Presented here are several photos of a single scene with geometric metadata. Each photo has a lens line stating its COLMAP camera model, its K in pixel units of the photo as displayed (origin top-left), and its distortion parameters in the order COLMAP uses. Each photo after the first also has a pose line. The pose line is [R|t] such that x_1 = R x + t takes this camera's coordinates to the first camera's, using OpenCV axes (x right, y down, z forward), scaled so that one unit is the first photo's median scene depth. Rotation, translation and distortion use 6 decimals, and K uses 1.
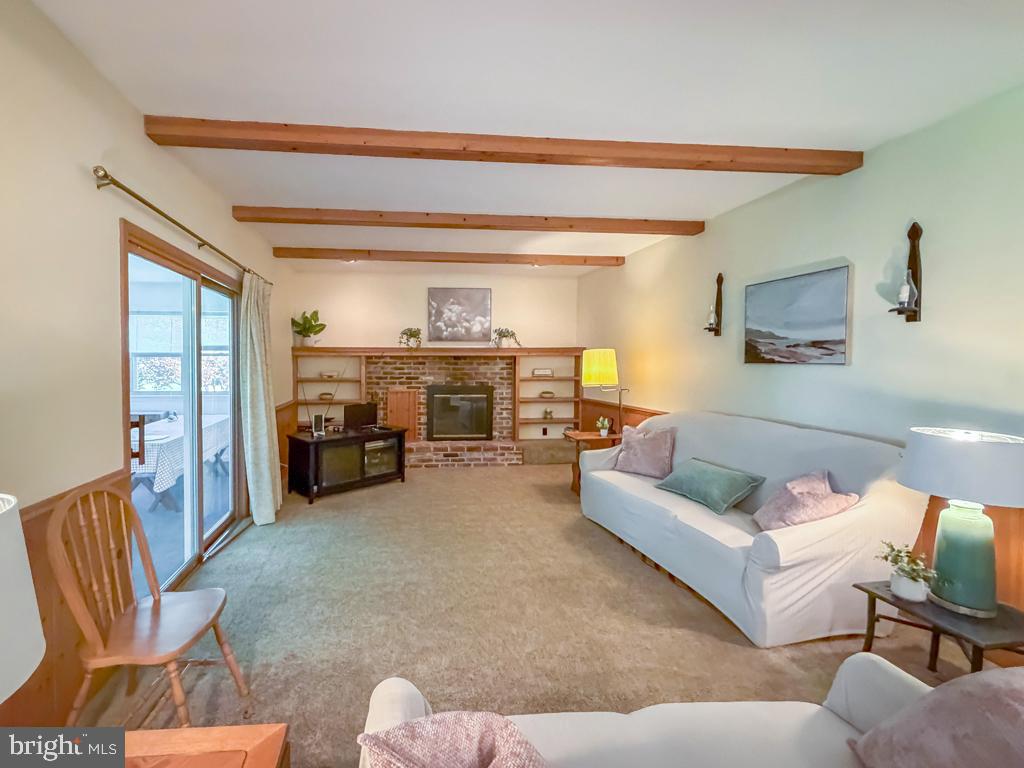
lens RADIAL K [[431.5, 0, 512.0], [0, 431.5, 384.0], [0, 0, 1]] dist [-0.000950, -0.000314]
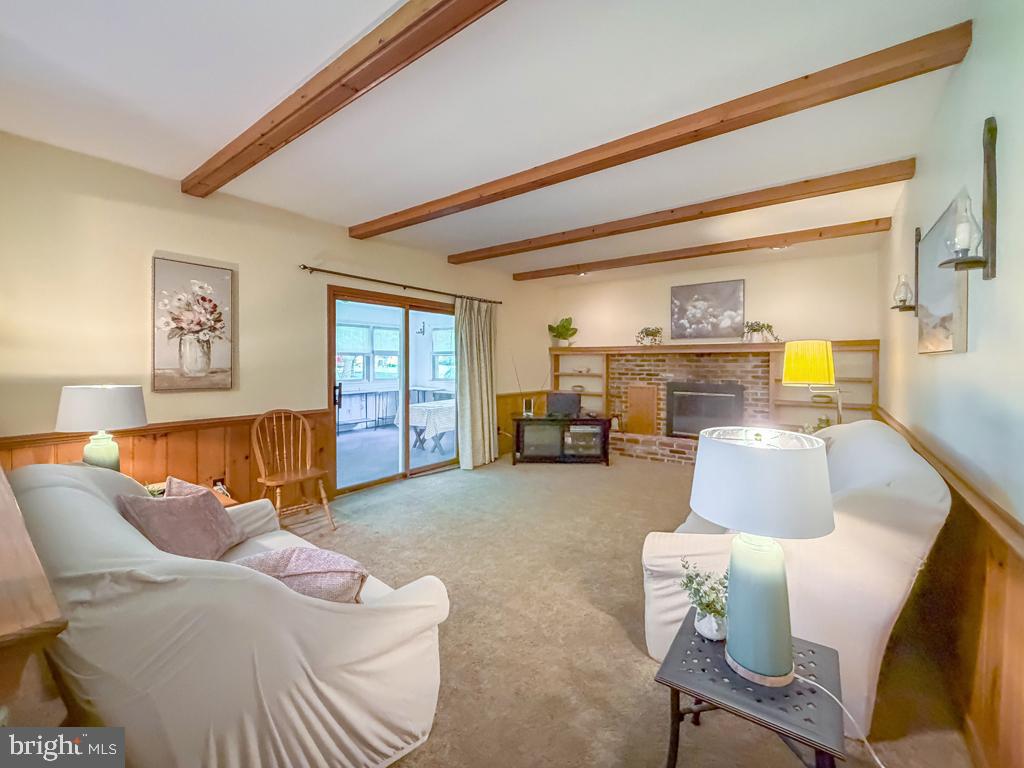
lens RADIAL K [[411.3, 0, 513.0], [0, 411.3, 375.0], [0, 0, 1]] dist [-0.001187, -0.000318]
pose [[0.746635, 0.020572, -0.664916, 0.194019], [-0.032822, 0.999444, -0.005933, 0.004604], [0.664424, 0.026254, 0.746895, 0.027231]]
